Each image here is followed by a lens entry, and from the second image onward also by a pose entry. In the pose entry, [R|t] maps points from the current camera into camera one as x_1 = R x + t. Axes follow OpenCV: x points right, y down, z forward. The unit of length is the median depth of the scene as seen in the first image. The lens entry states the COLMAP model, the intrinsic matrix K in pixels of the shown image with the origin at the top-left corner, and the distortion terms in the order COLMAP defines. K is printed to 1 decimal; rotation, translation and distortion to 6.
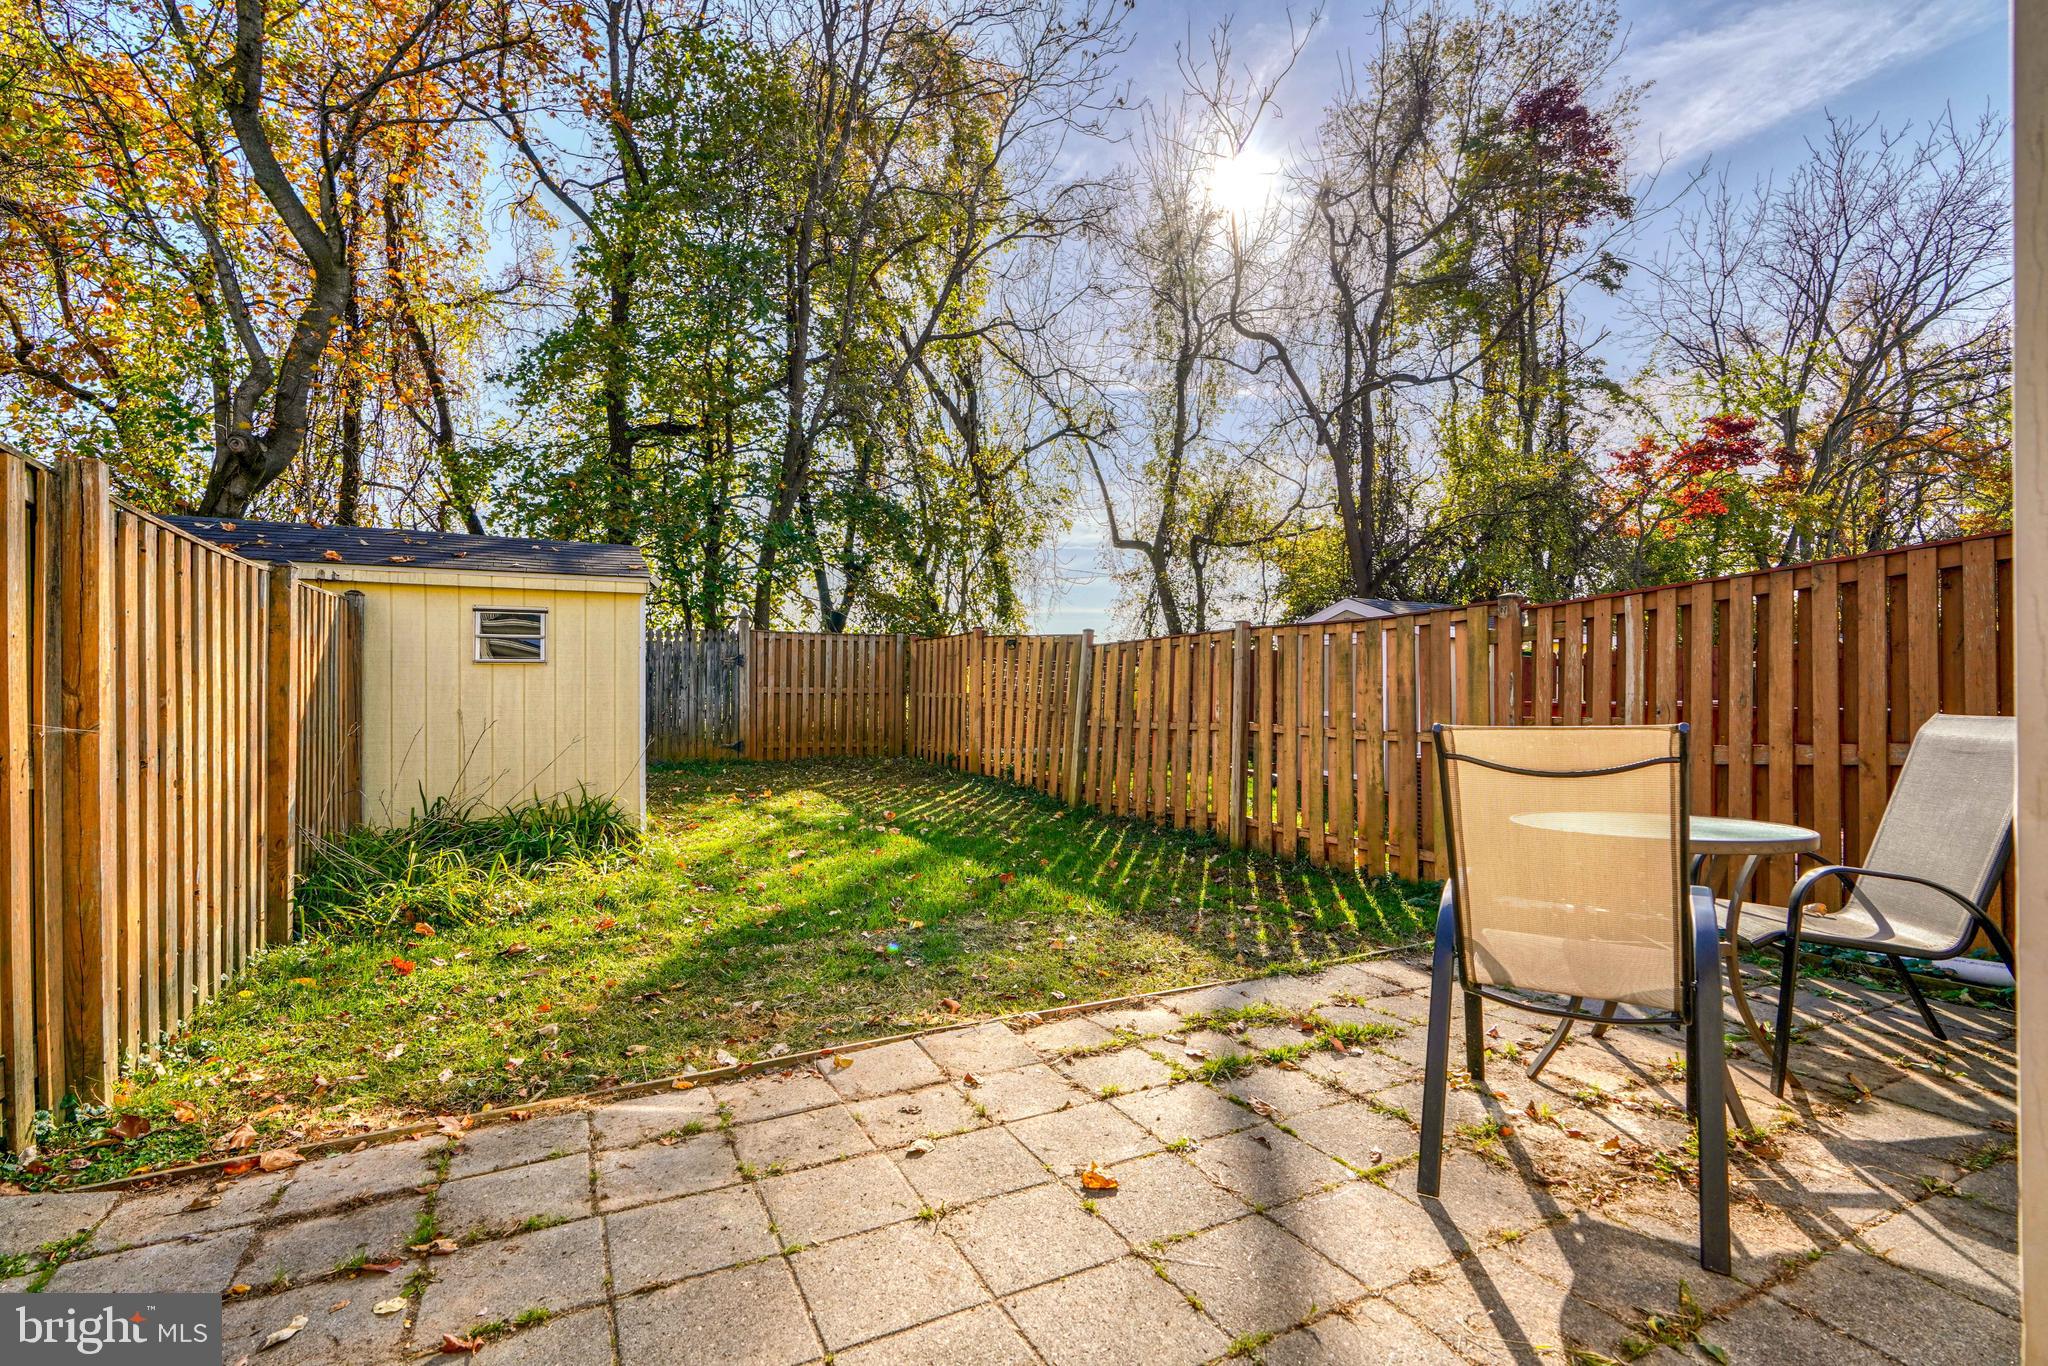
lens RADIAL K [[926.9, 0, 1017.2], [0, 926.9, 690.1], [0, 0, 1]] dist [-0.011558, 0.005741]
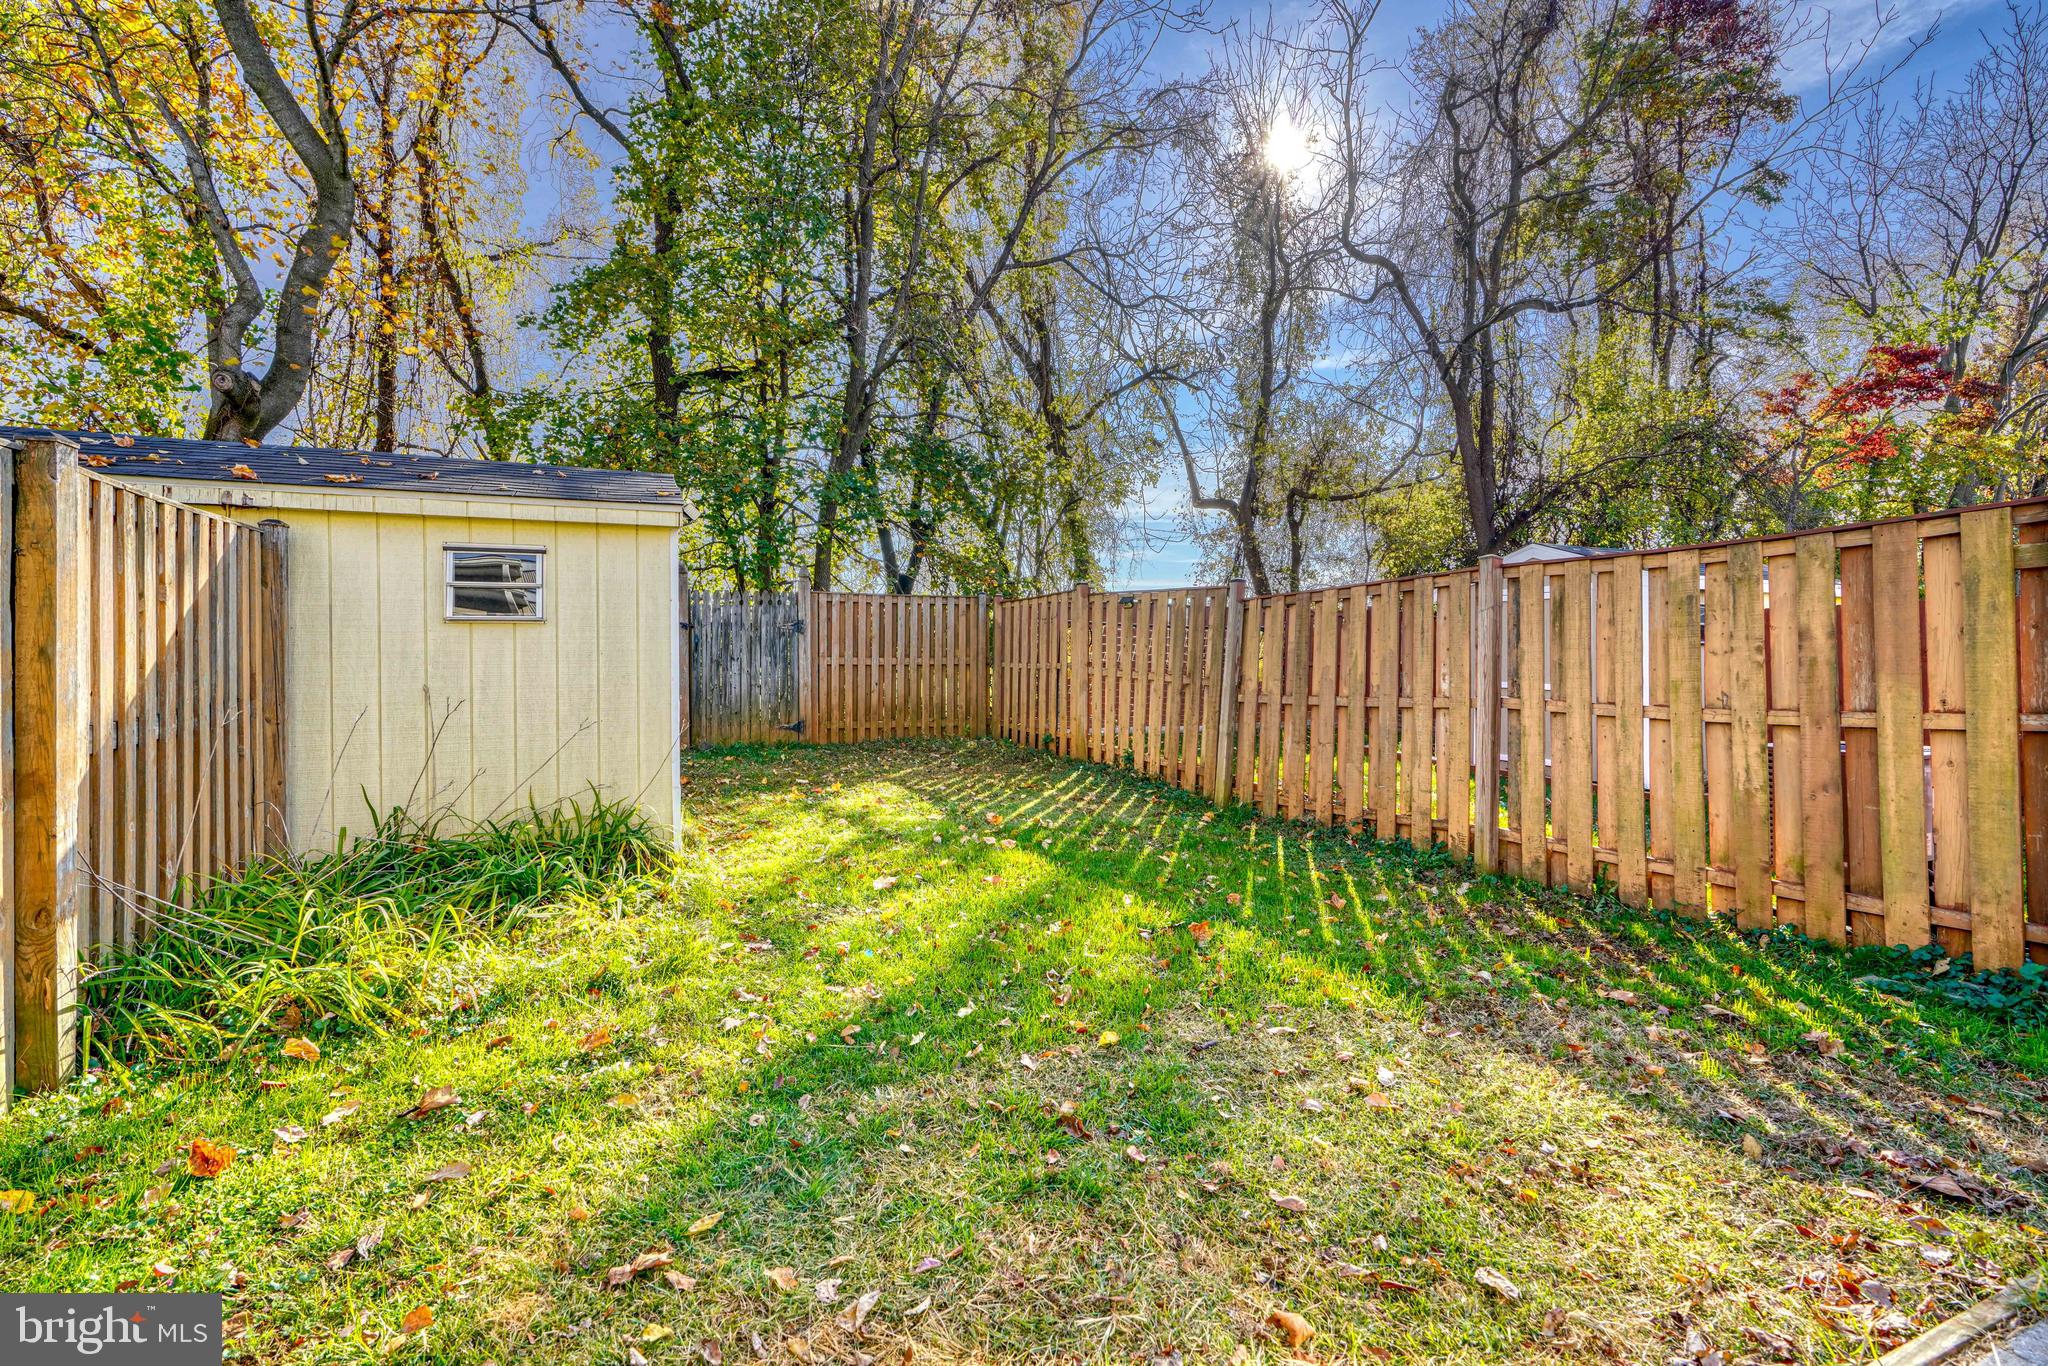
lens RADIAL K [[926.9, 0, 1025.5], [0, 926.9, 674.4], [0, 0, 1]] dist [-0.011558, 0.005741]
pose [[0.998870, -0.005838, -0.047159, -0.040305], [0.006375, 0.999917, 0.011233, 0.003071], [0.047089, -0.011521, 0.998824, 0.123119]]
